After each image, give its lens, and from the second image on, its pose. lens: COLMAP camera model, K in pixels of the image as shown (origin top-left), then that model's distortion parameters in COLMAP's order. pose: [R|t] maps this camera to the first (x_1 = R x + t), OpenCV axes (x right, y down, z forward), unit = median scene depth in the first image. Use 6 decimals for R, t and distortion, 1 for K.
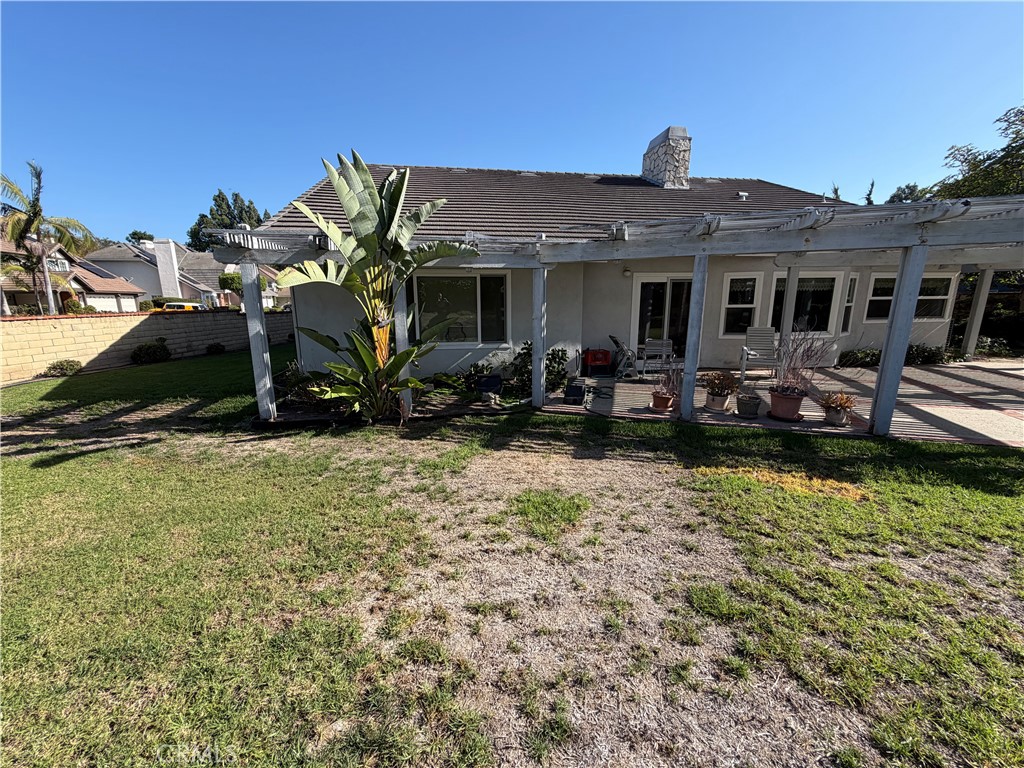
lens RADIAL K [[411.0, 0, 513.9], [0, 411.0, 385.7], [0, 0, 1]] dist [0.000521, 0.000667]
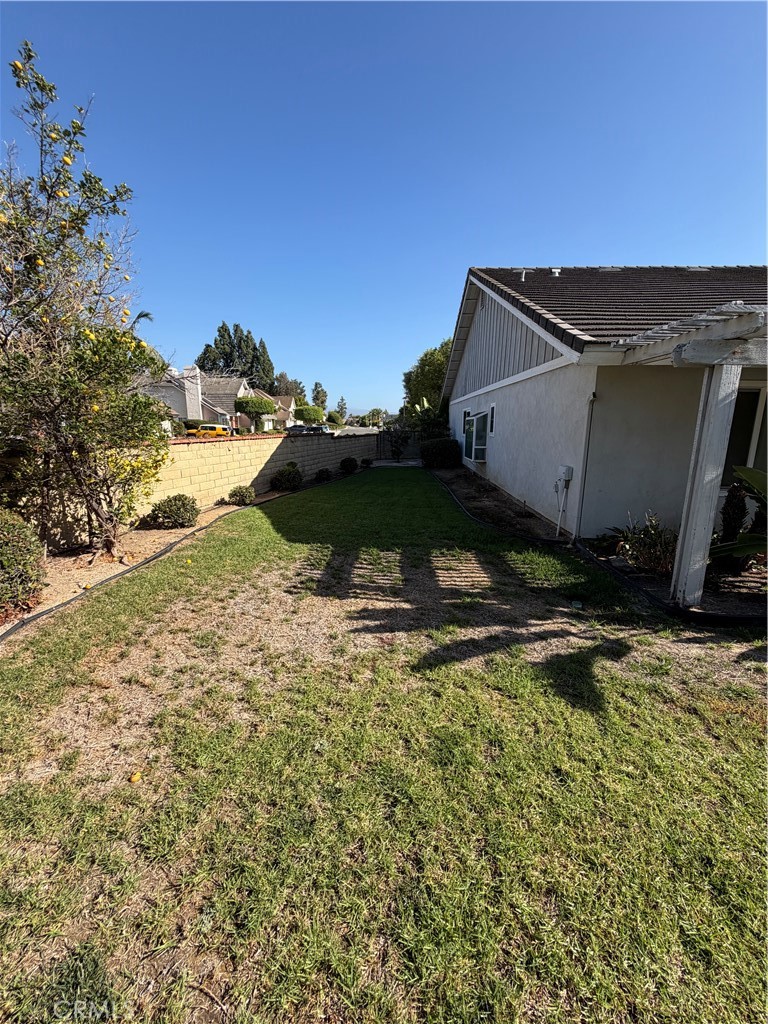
lens RADIAL K [[411.0, 0, 386.2], [0, 411.0, 506.1], [0, 0, 1]] dist [0.000521, 0.000667]
pose [[0.981063, 0.047658, -0.187735, -0.115359], [-0.049653, 0.998749, -0.005937, -0.005637], [0.187217, 0.015147, 0.982202, 0.033466]]
